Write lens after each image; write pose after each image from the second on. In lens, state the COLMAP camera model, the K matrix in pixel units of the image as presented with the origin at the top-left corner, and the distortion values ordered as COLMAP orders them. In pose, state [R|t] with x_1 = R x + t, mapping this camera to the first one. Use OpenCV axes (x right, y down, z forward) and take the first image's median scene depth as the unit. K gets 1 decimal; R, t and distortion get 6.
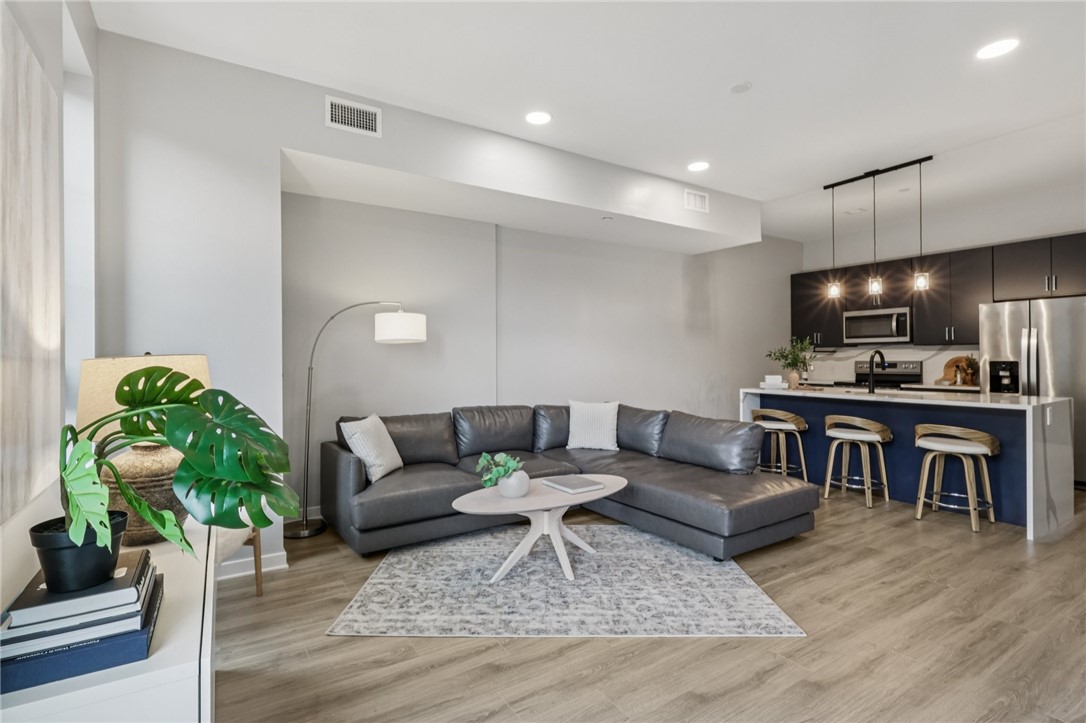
lens RADIAL K [[522.6, 0, 536.2], [0, 522.6, 353.5], [0, 0, 1]] dist [0.003716, -0.000910]
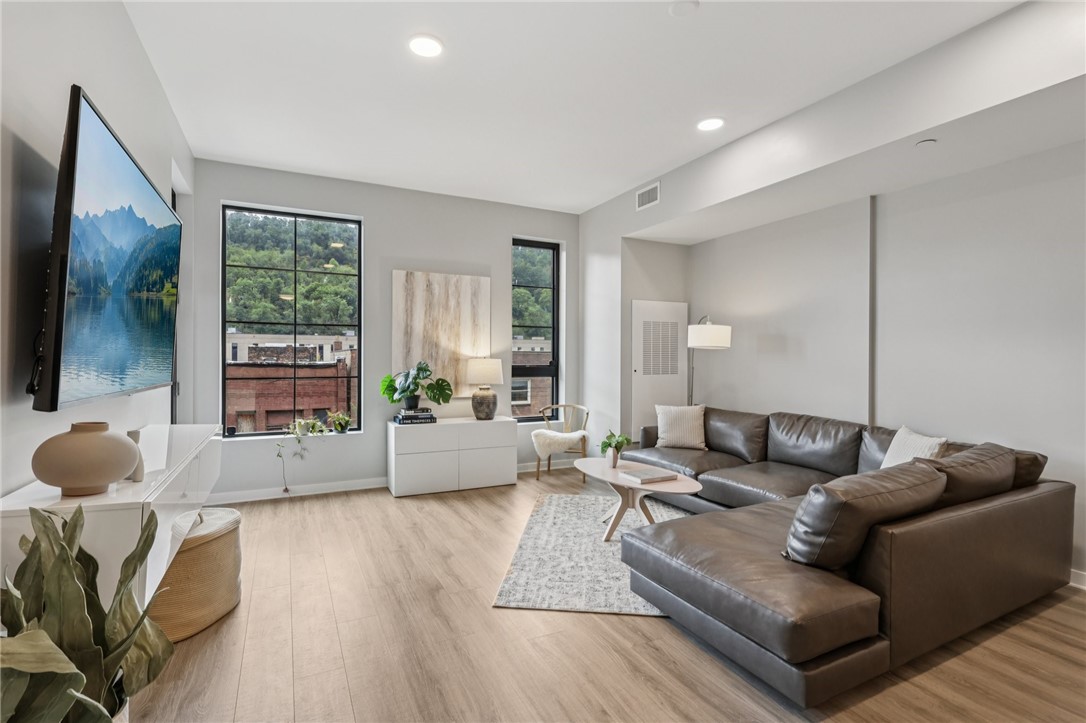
lens RADIAL K [[507.3, 0, 534.3], [0, 507.3, 365.1], [0, 0, 1]] dist [-0.000382, -0.000101]
pose [[-0.114462, 0.020091, -0.993224, 1.011739], [0.001262, 0.999798, 0.020079, -0.007864], [0.993427, 0.001045, -0.114464, 0.769200]]
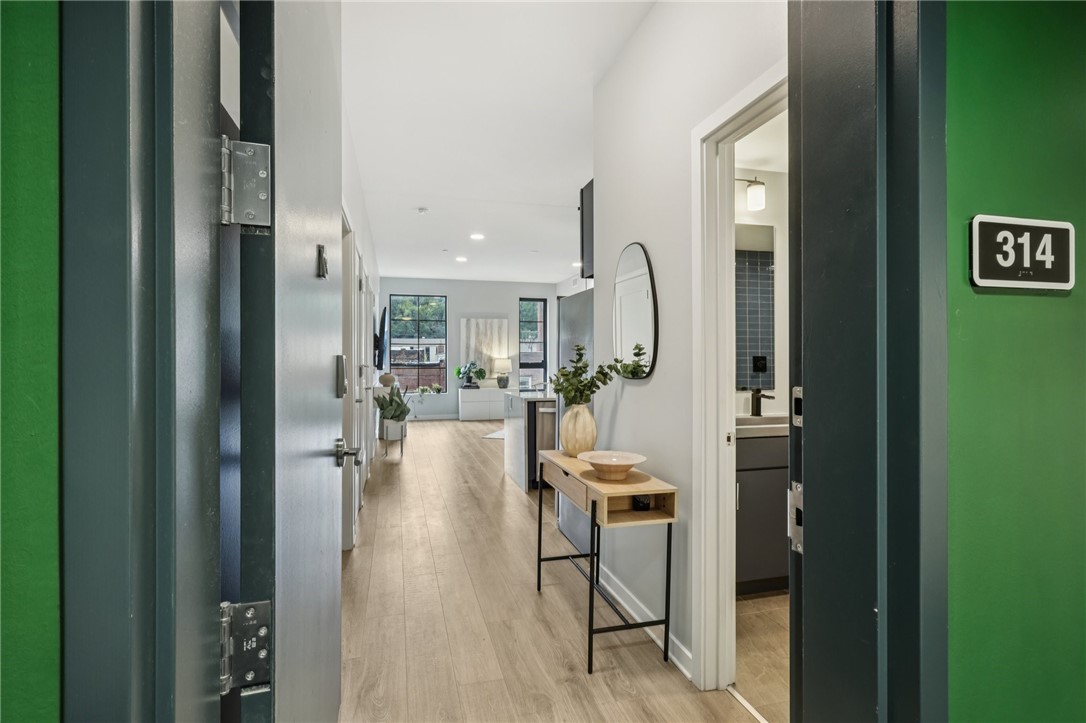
lens RADIAL K [[507.3, 0, 533.8], [0, 507.3, 366.3], [0, 0, 1]] dist [-0.000382, -0.000101]
pose [[-0.300897, 0.023008, -0.953379, 2.370525], [0.008665, 0.999734, 0.021392, -0.018007], [0.953617, -0.001824, -0.301016, 1.519506]]
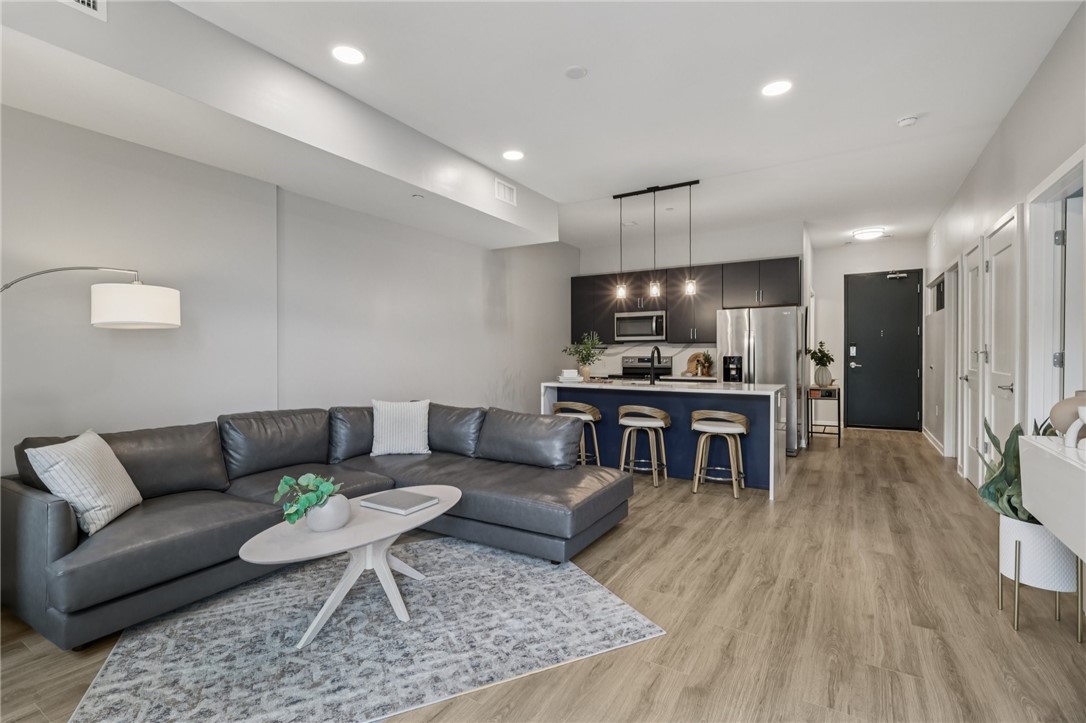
lens RADIAL K [[507.3, 0, 534.7], [0, 507.3, 356.2], [0, 0, 1]] dist [-0.000382, -0.000101]
pose [[0.902649, 0.002010, 0.430373, -0.073560], [-0.007034, 0.999924, 0.010084, 0.007378], [-0.430321, -0.012130, 0.902595, 0.159981]]
